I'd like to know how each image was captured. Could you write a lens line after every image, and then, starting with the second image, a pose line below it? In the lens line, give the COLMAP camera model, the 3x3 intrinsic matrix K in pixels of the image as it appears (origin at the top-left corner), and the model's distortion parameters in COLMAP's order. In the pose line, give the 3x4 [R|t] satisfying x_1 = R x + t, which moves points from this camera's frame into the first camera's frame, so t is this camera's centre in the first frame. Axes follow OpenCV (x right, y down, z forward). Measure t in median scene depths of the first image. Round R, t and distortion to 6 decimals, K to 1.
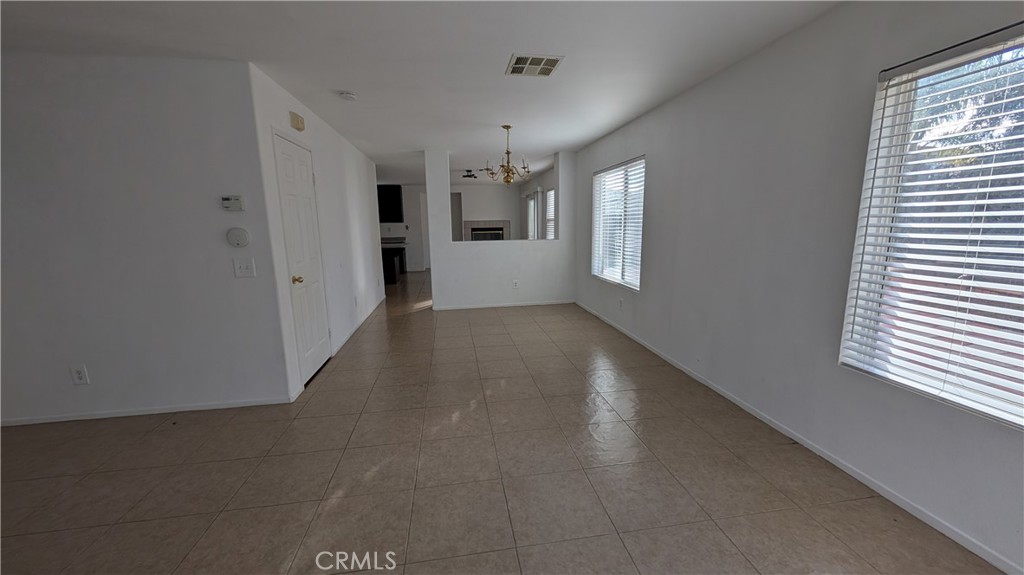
lens RADIAL K [[384.0, 0, 509.5], [0, 384.0, 290.7], [0, 0, 1]] dist [-0.002983, 0.000031]
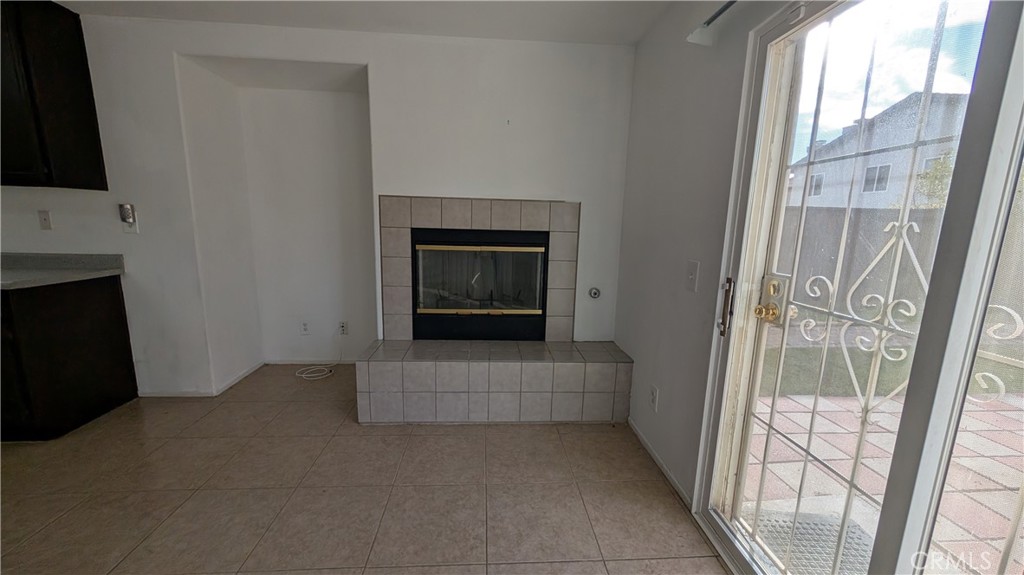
lens RADIAL K [[386.8, 0, 510.9], [0, 386.8, 289.6], [0, 0, 1]] dist [-0.000272, 0.000027]
pose [[0.994890, 0.057664, -0.082876, -0.065978], [-0.057842, 0.998326, 0.000247, -0.456915], [0.082752, 0.004548, 0.996560, 2.722010]]
